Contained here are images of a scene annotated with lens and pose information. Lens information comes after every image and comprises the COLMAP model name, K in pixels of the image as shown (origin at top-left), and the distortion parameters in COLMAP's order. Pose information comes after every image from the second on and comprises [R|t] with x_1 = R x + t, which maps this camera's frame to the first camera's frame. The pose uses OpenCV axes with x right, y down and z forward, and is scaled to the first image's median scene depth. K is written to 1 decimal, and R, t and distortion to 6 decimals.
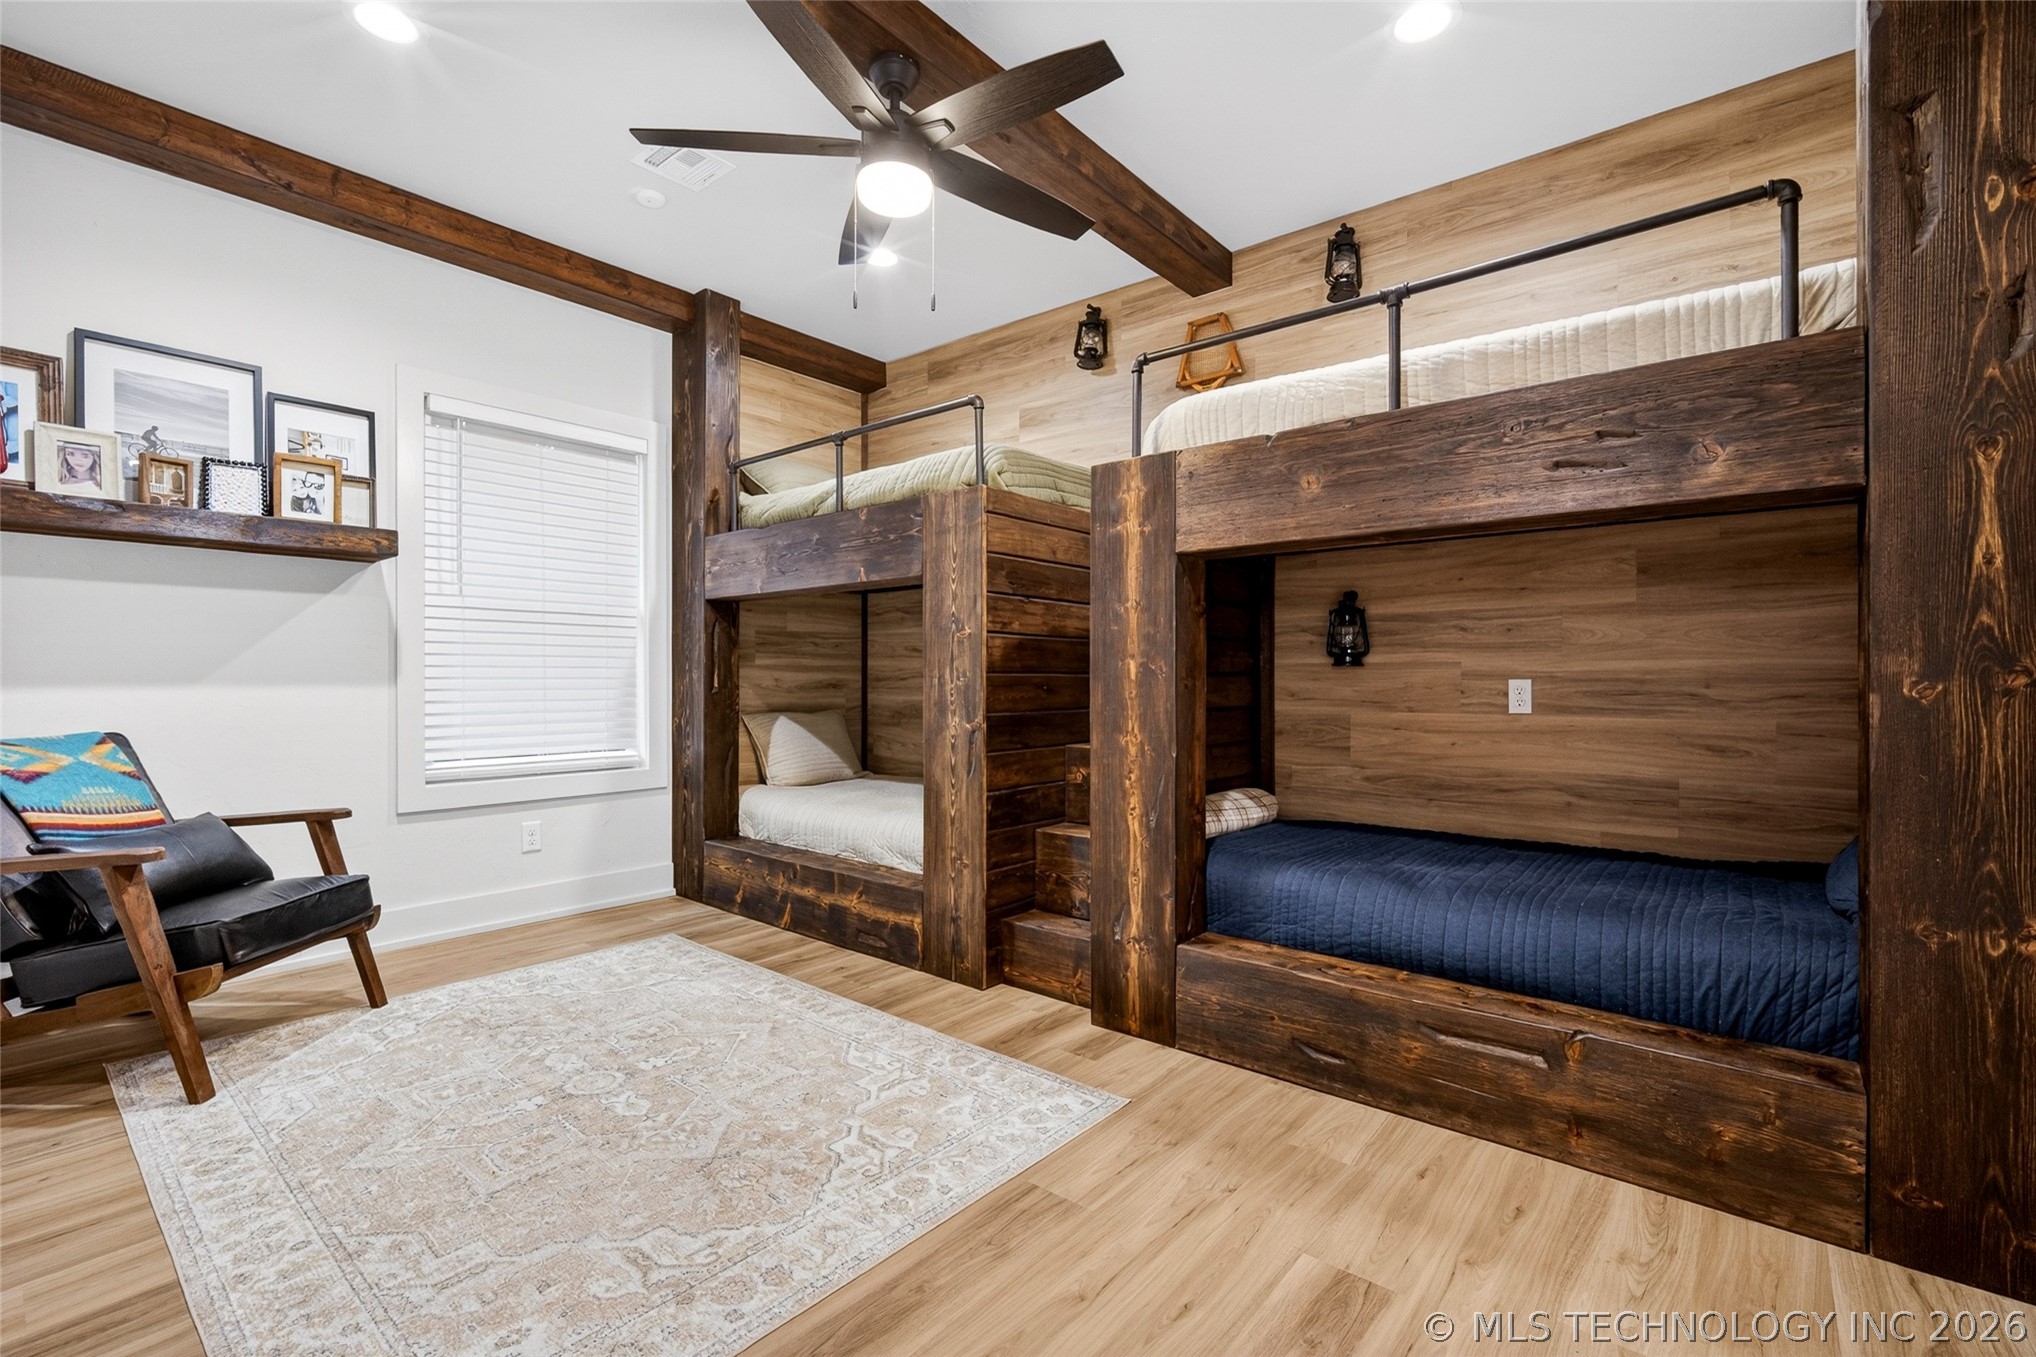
lens RADIAL K [[888.6, 0, 1018.0], [0, 888.6, 678.5], [0, 0, 1]] dist [-0.010819, -0.000415]
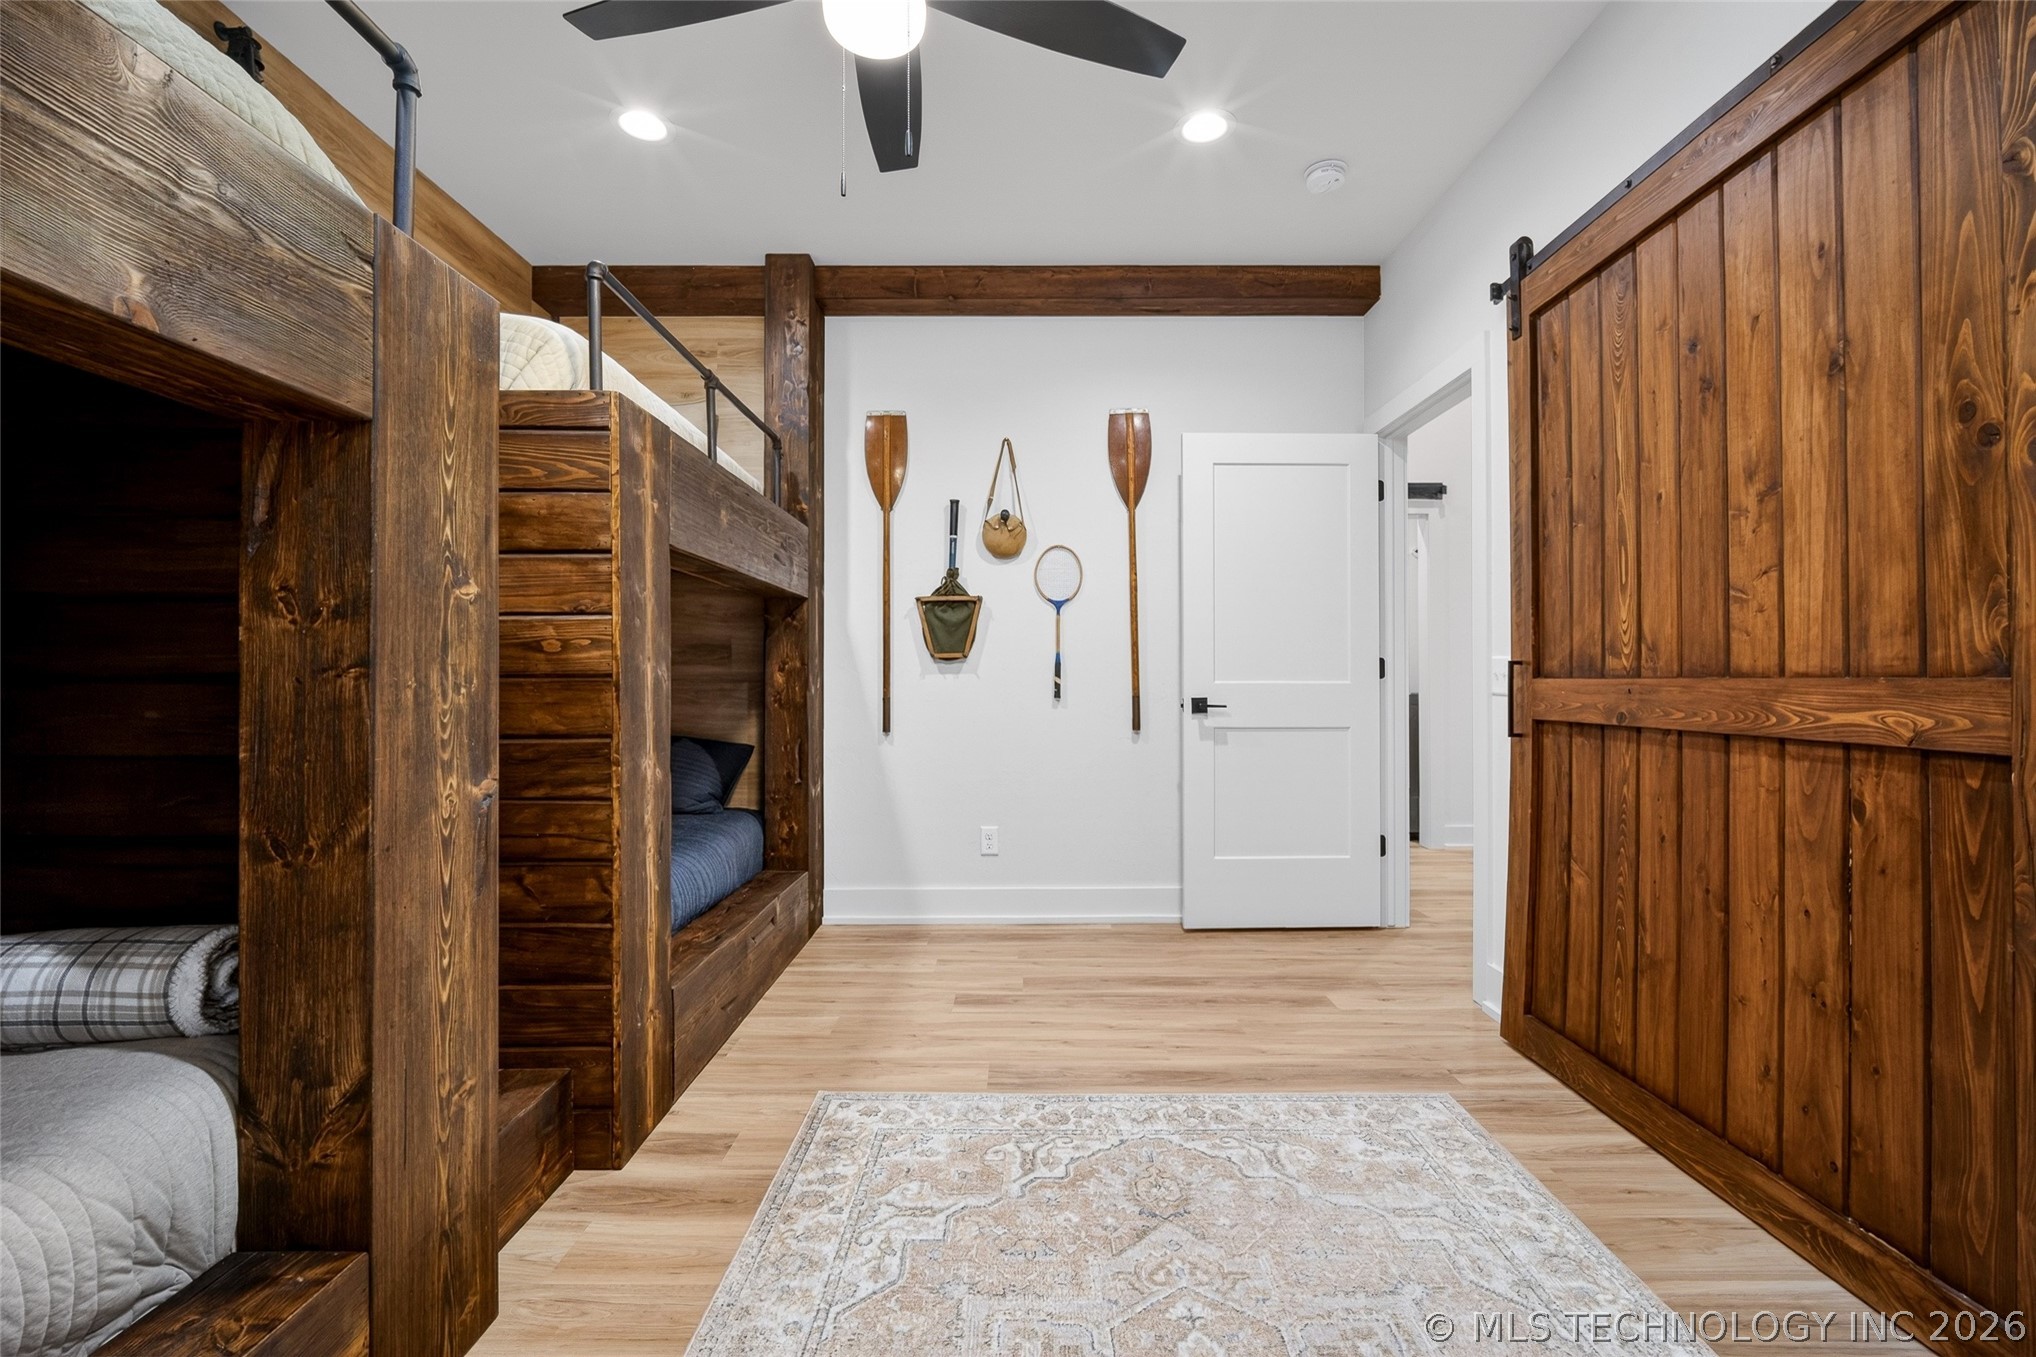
lens RADIAL K [[888.6, 0, 1018.0], [0, 888.6, 678.5], [0, 0, 1]] dist [-0.010819, -0.000415]
pose [[-0.637026, 0.004427, 0.770830, -0.824664], [-0.003273, 0.999959, -0.008448, -0.004377], [-0.770835, -0.007904, -0.636985, 1.475580]]
